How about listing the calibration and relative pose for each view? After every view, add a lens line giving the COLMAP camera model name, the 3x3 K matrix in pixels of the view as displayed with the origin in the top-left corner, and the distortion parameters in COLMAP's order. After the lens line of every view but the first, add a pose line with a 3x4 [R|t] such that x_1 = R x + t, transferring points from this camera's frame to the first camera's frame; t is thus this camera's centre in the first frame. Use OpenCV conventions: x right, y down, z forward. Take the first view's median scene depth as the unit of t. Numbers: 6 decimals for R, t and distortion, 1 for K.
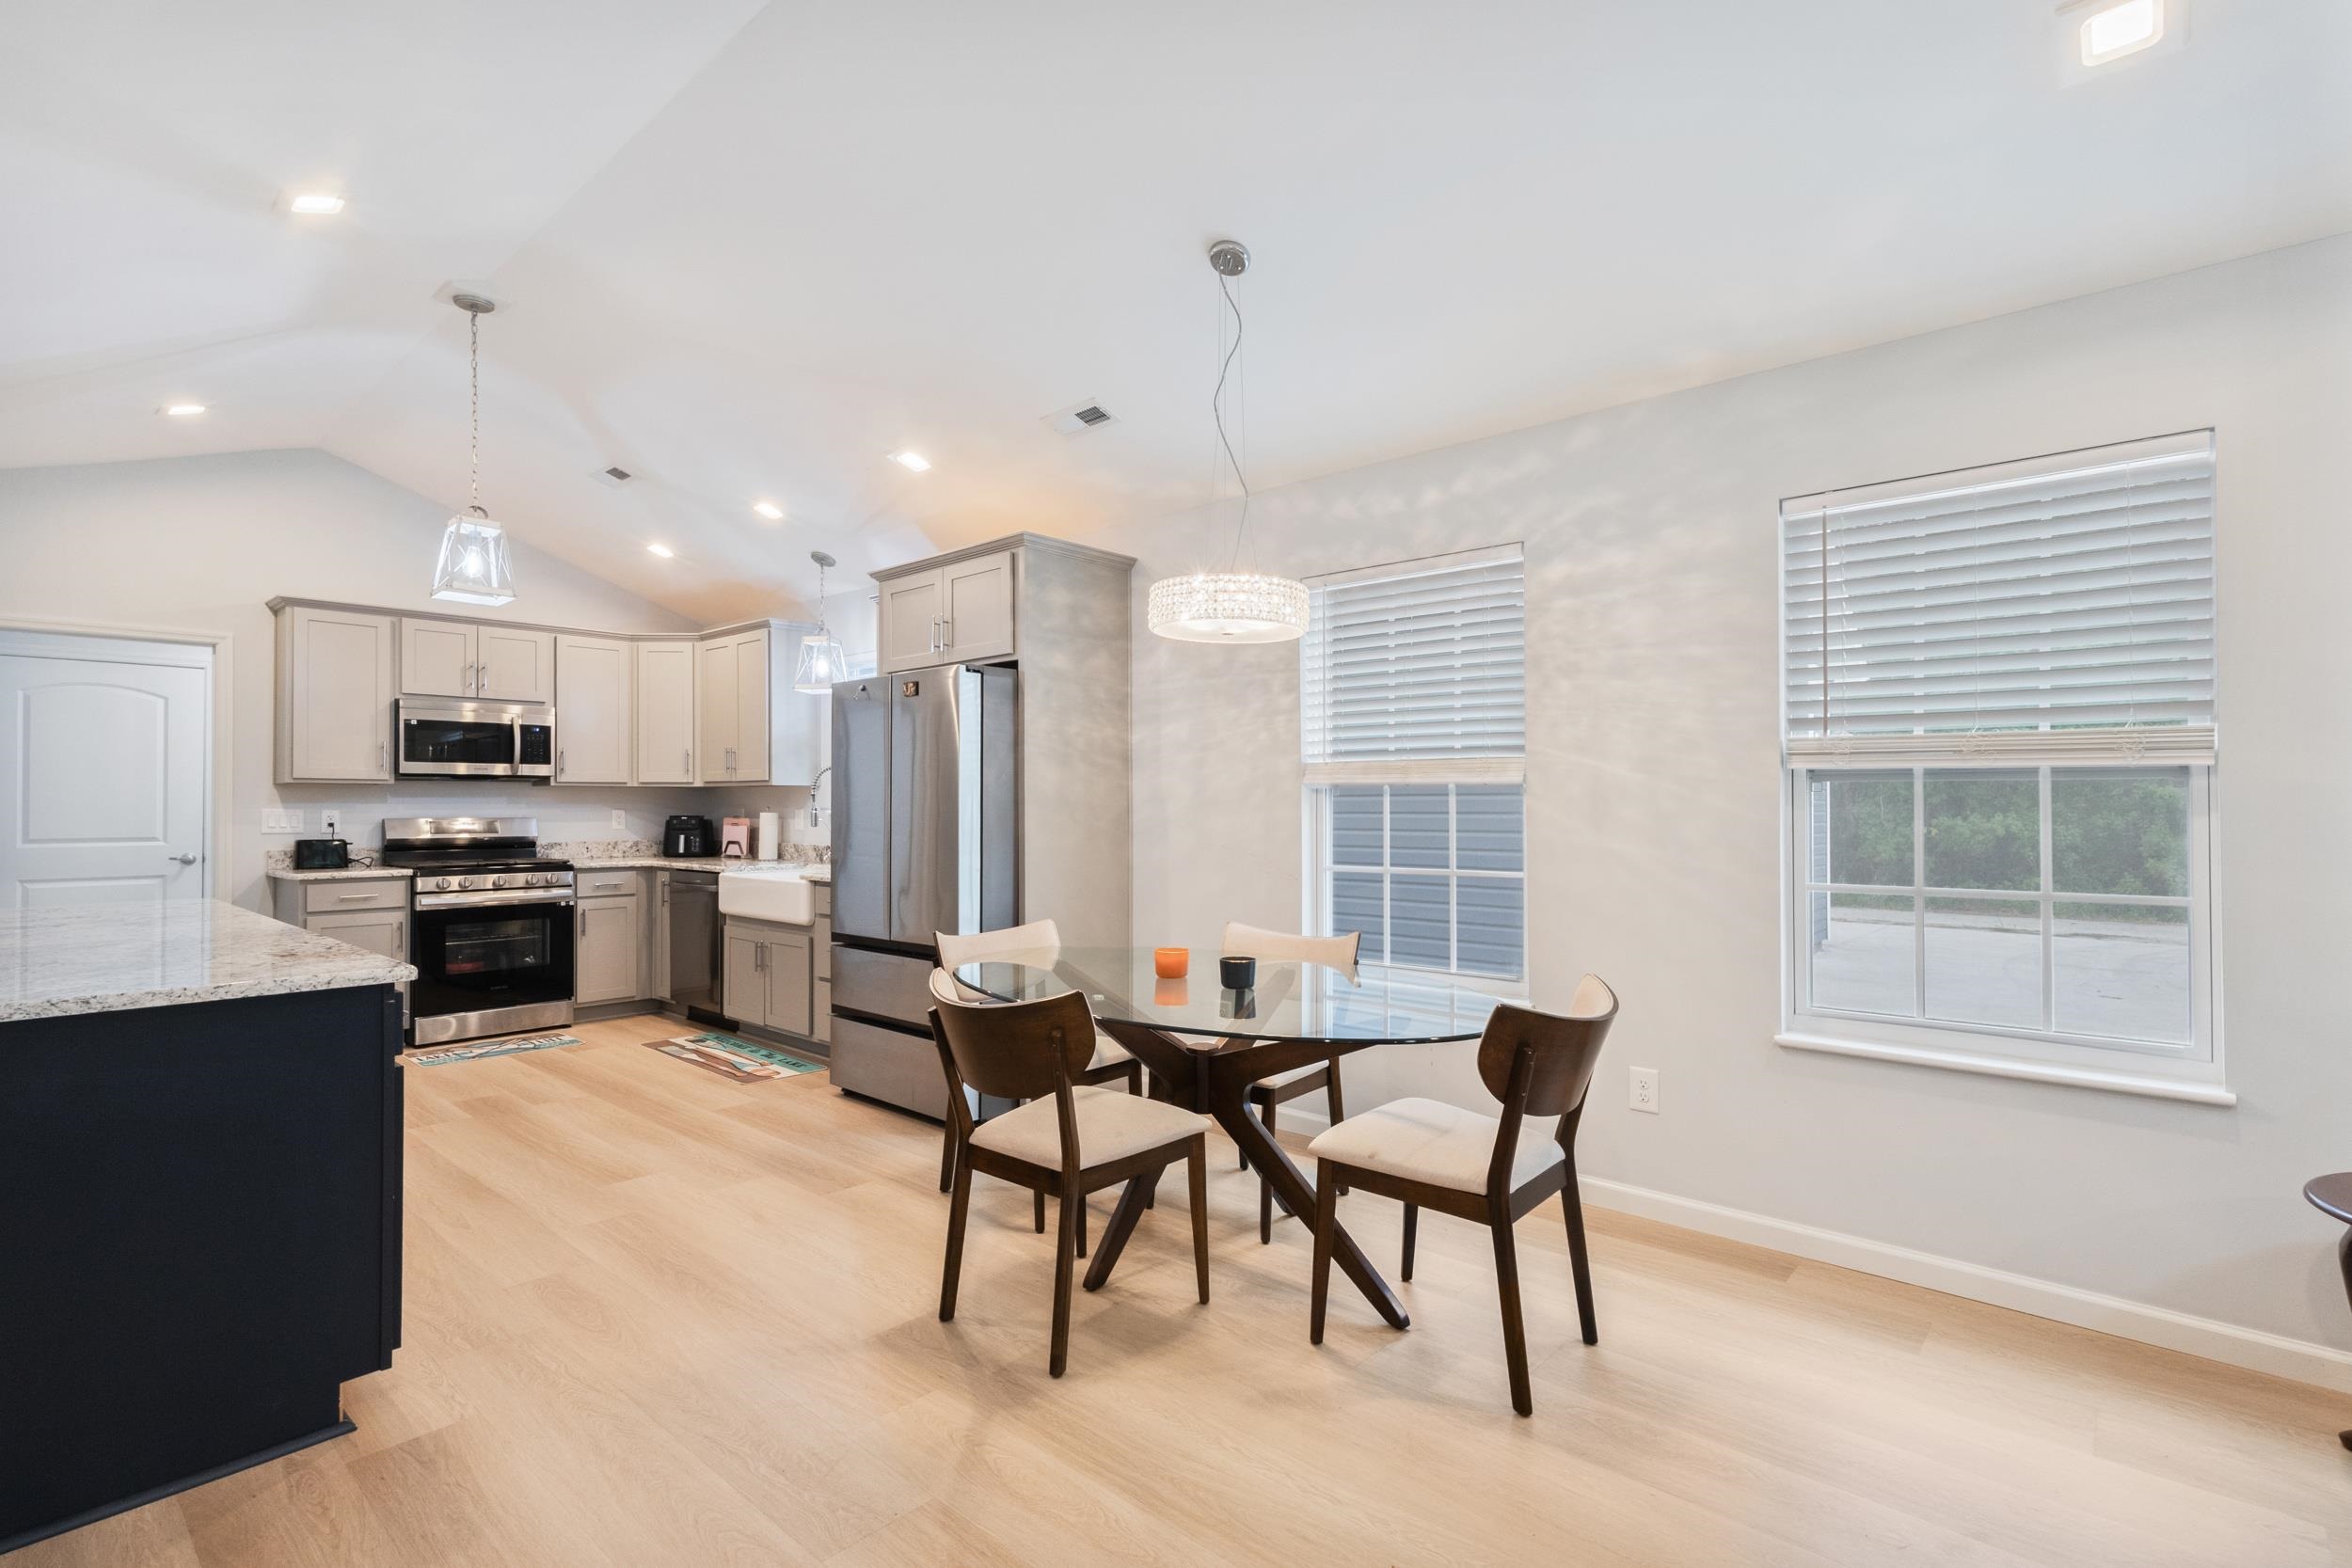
lens RADIAL K [[1095.1, 0, 1170.1], [0, 1095.1, 795.3], [0, 0, 1]] dist [-0.002011, 0.003422]
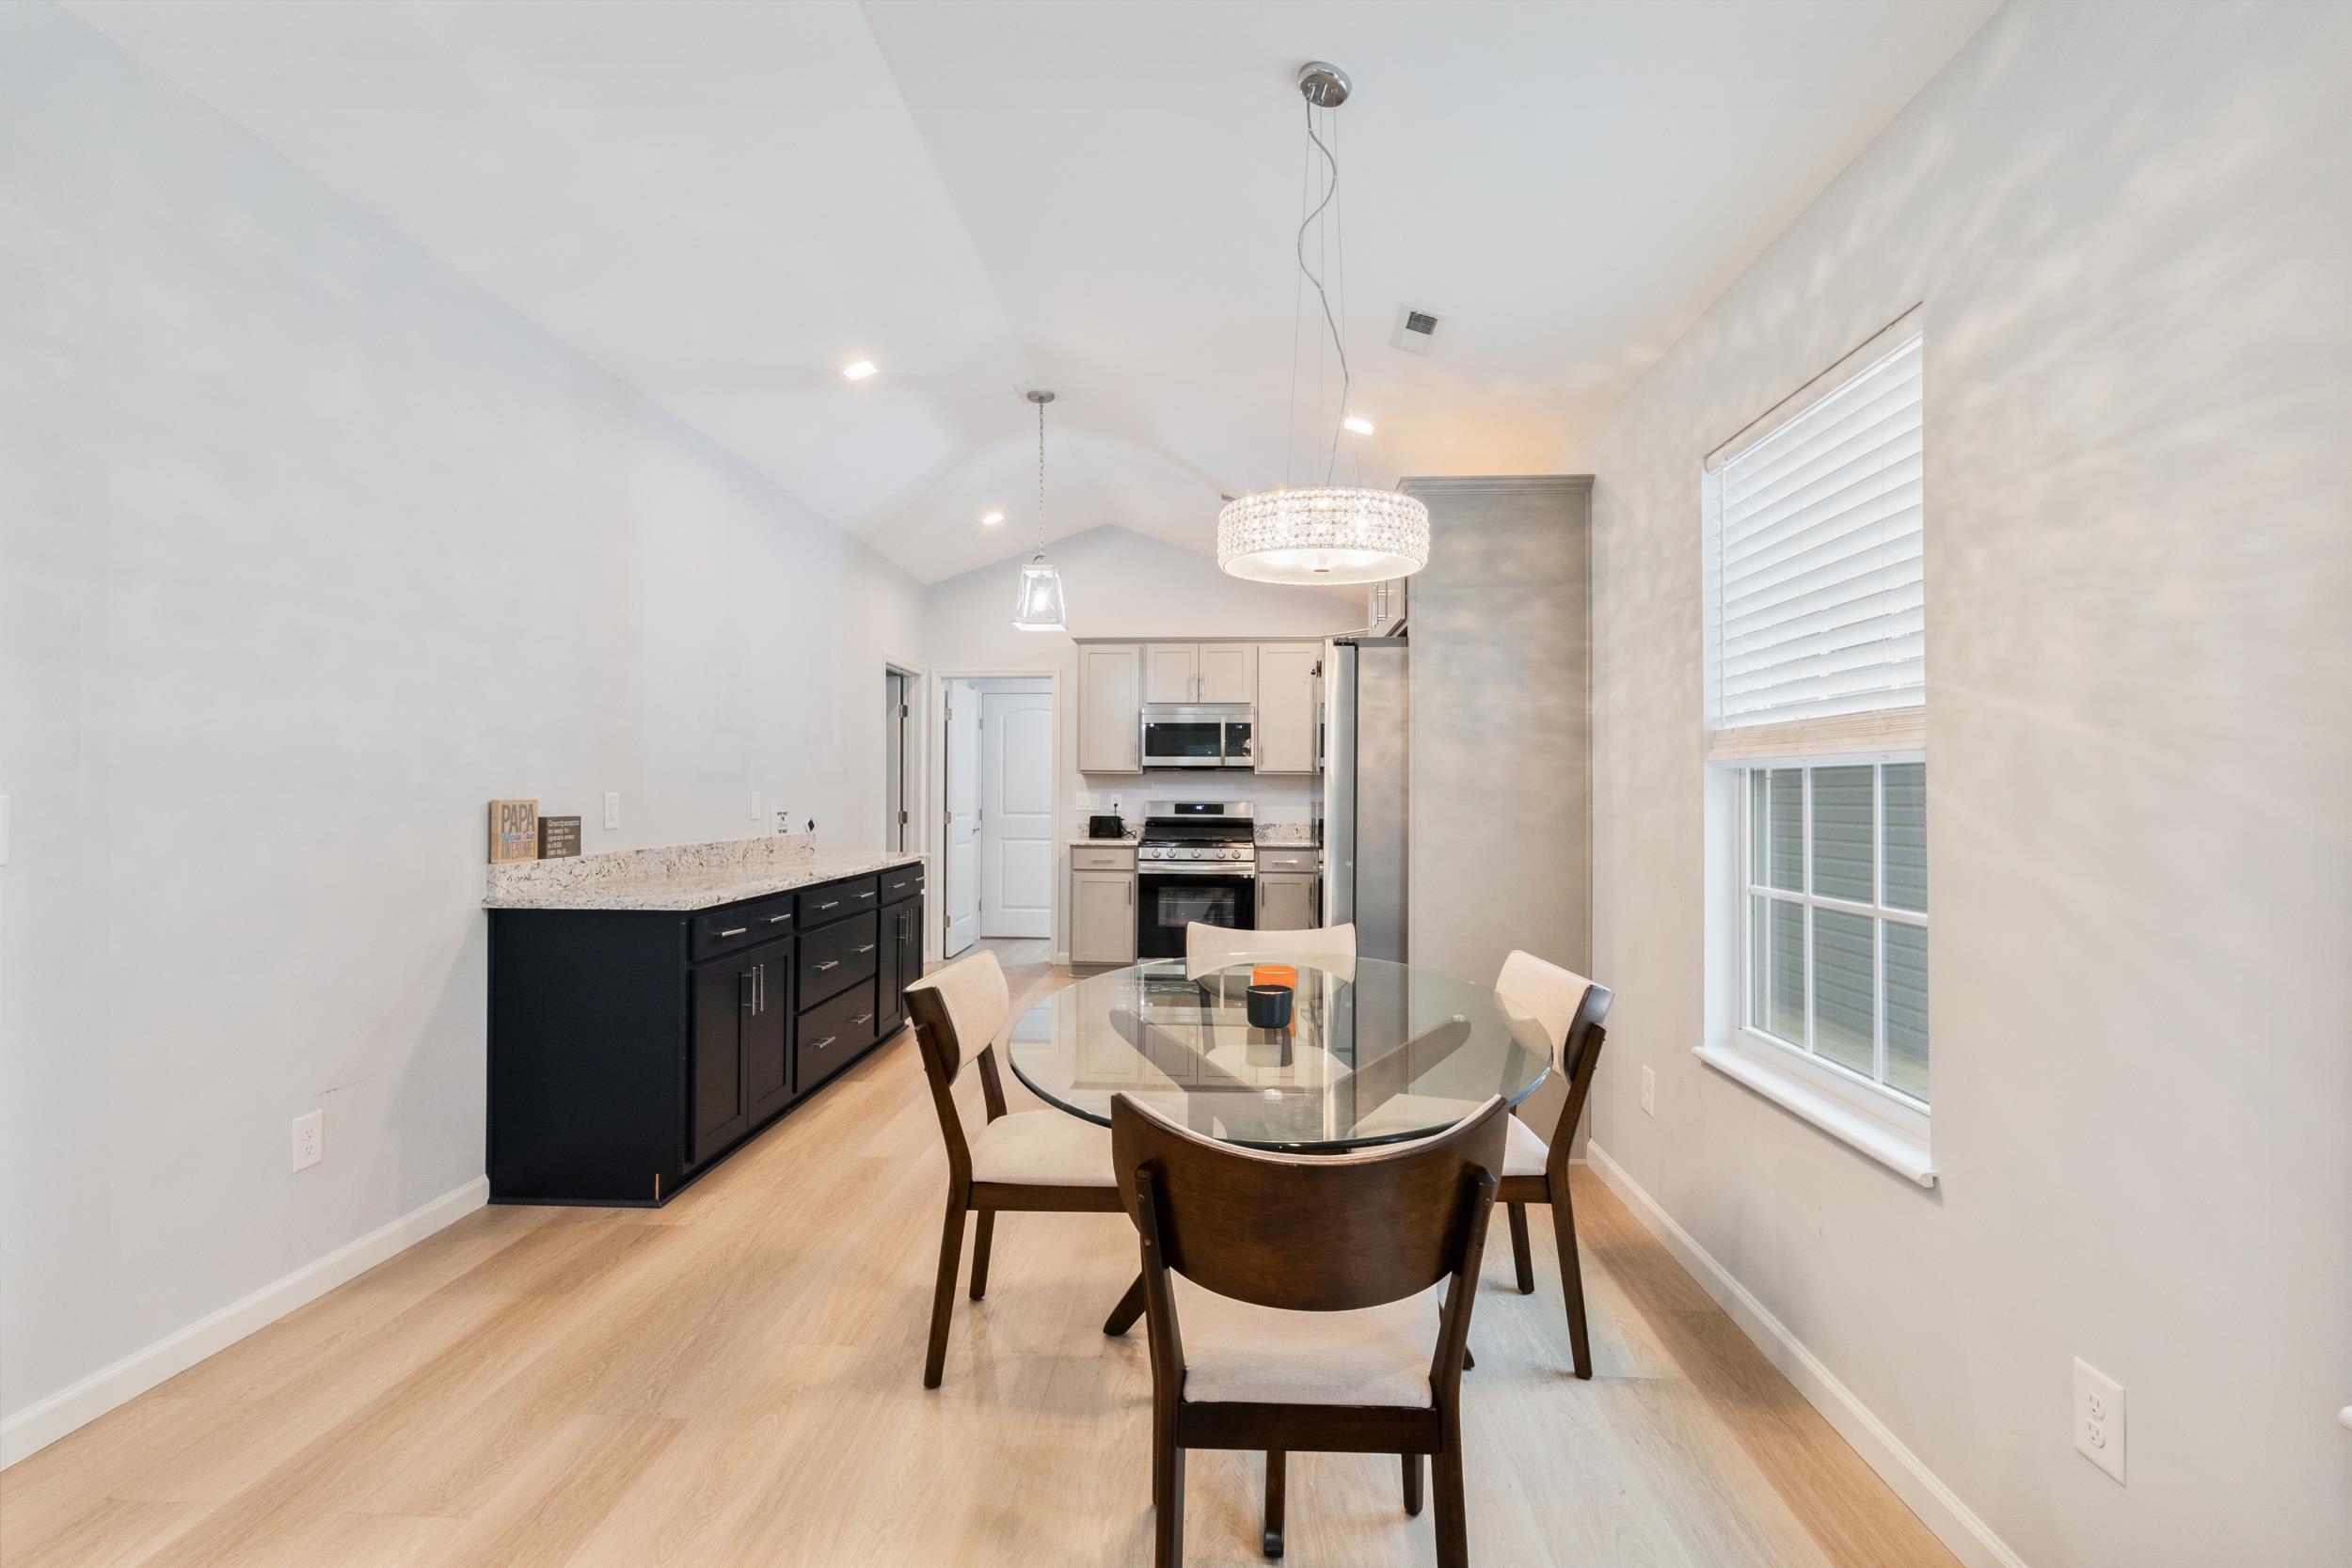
lens RADIAL K [[1095.1, 0, 1166.4], [0, 1095.1, 780.0], [0, 0, 1]] dist [-0.002011, 0.003422]
pose [[0.611565, -0.004361, -0.791182, 0.340119], [0.001596, 0.999990, -0.004278, 0.002197], [0.791193, 0.001354, 0.611565, 0.251720]]
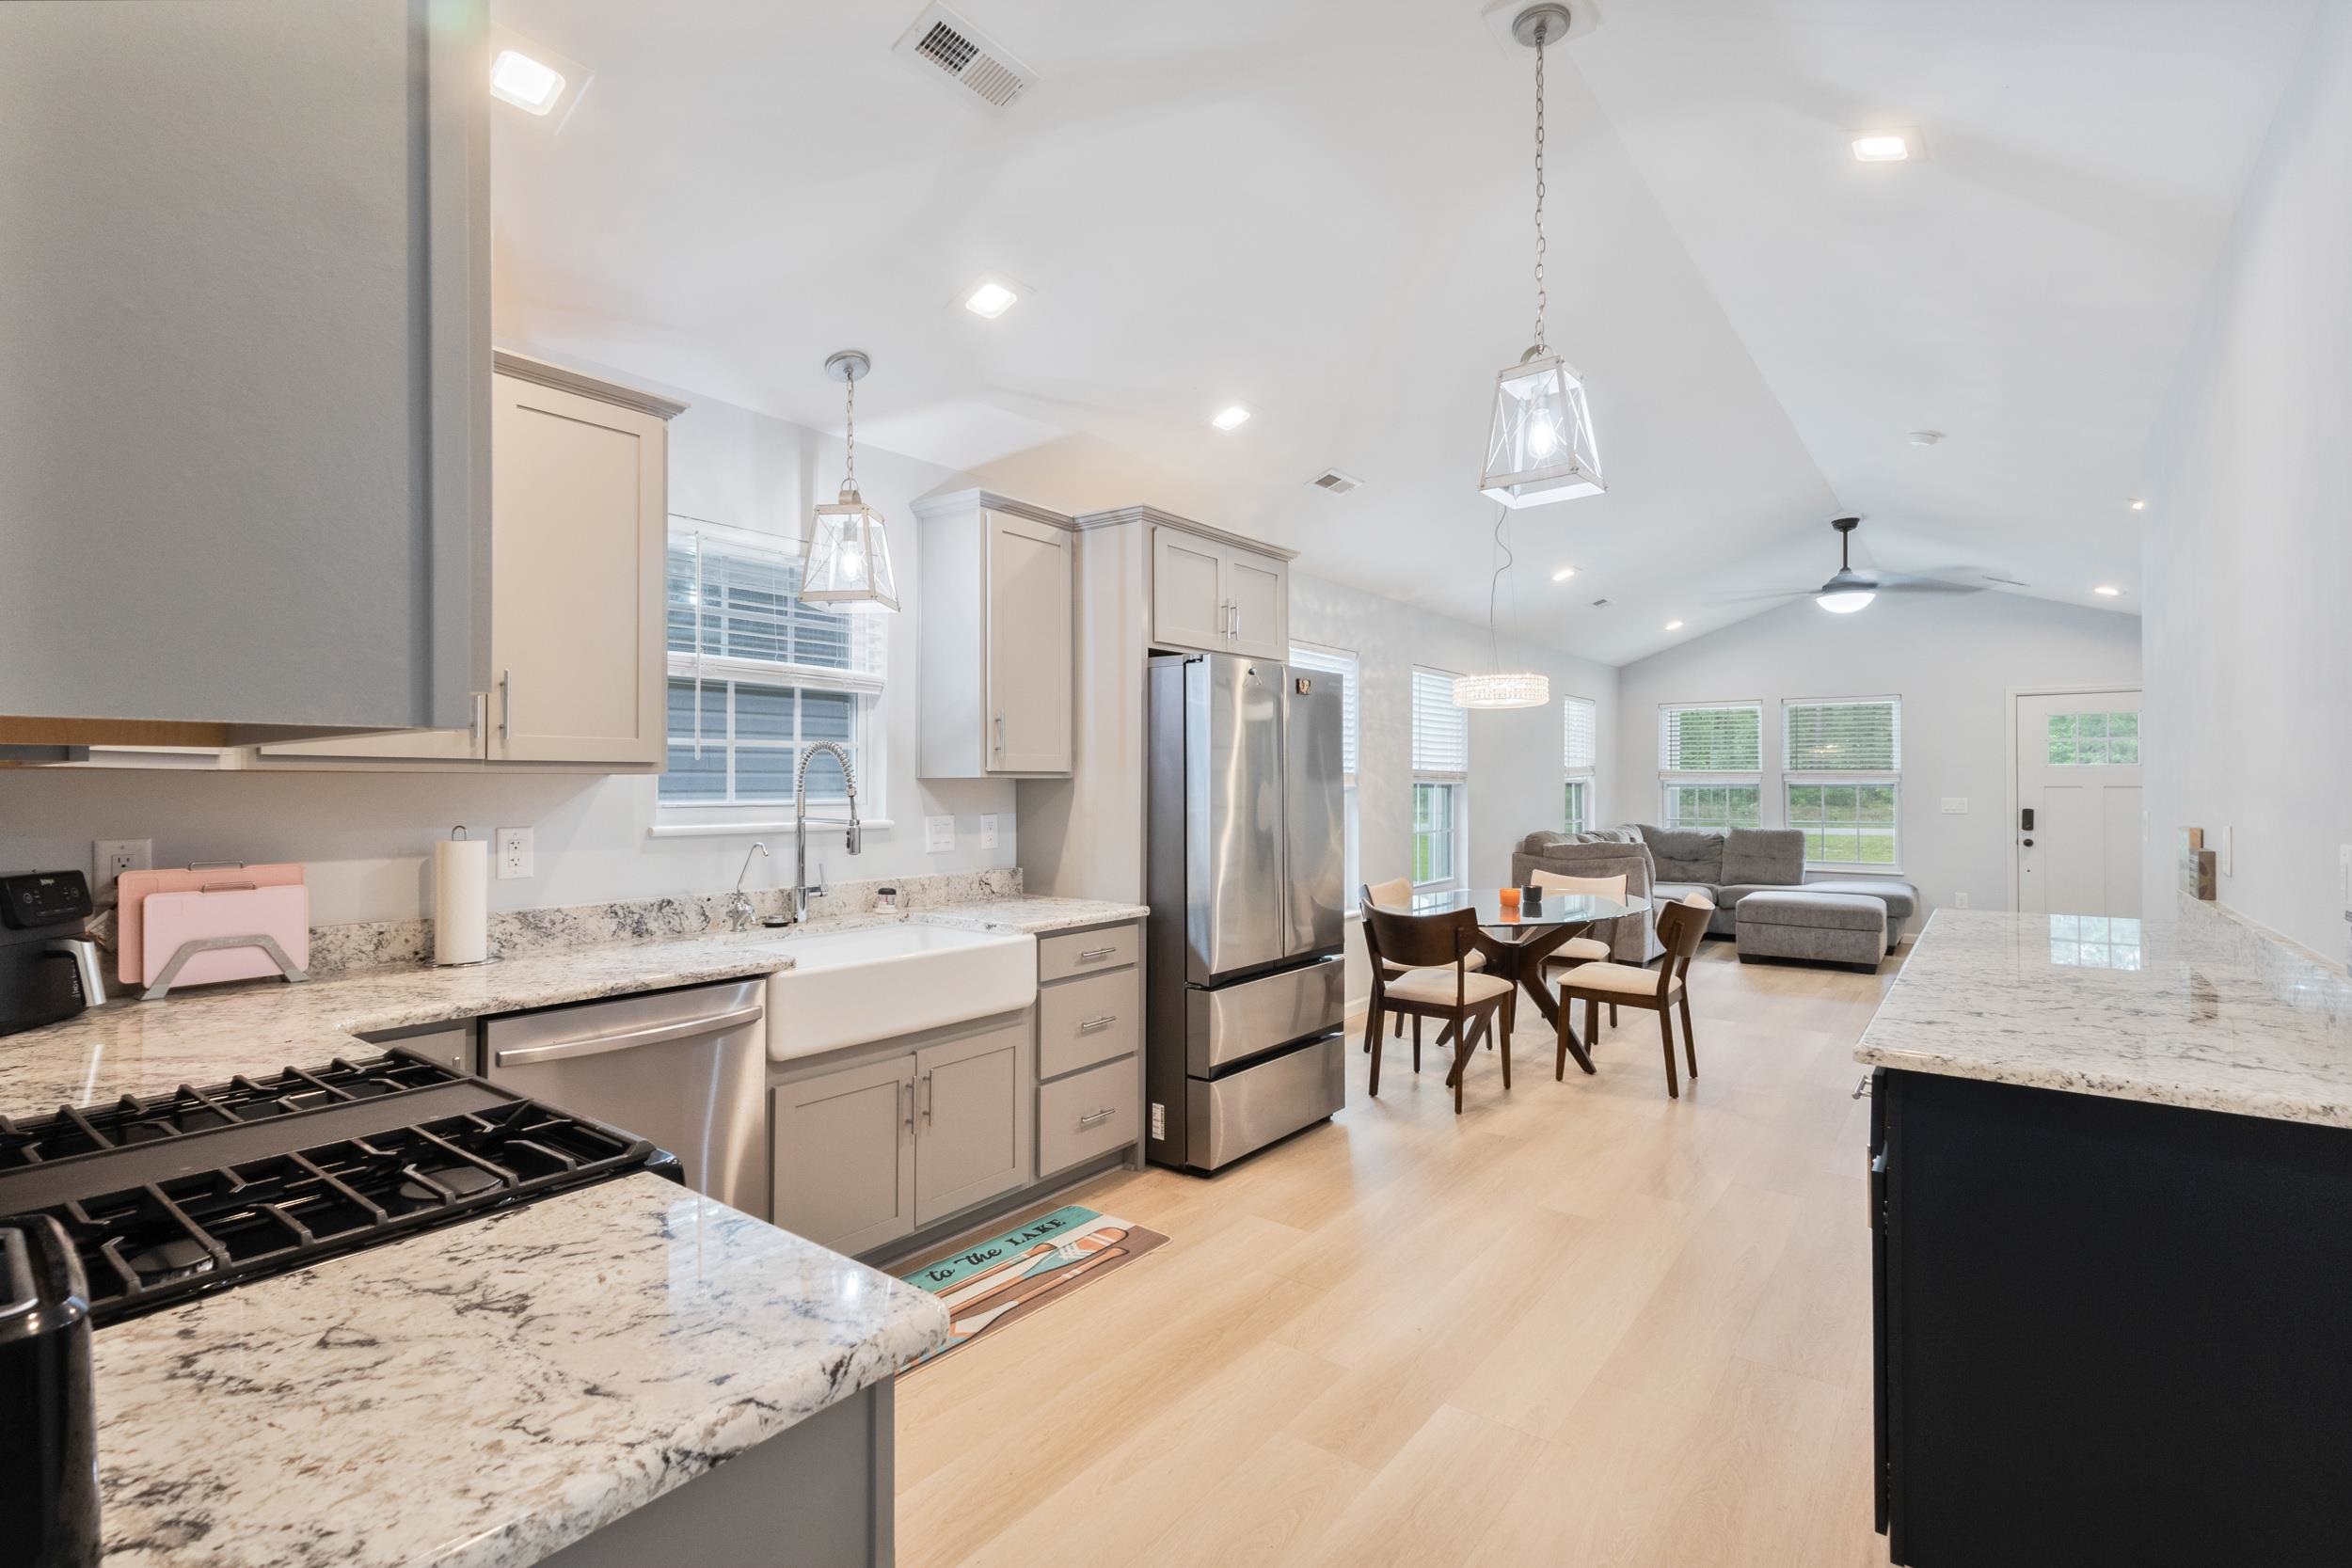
lens RADIAL K [[1095.1, 0, 1172.3], [0, 1095.1, 776.1], [0, 0, 1]] dist [-0.002011, 0.003422]
pose [[-0.073764, 0.008191, 0.997242, -0.926245], [-0.009563, 0.999914, -0.008920, -0.007353], [-0.997230, -0.010195, -0.073679, 0.930858]]
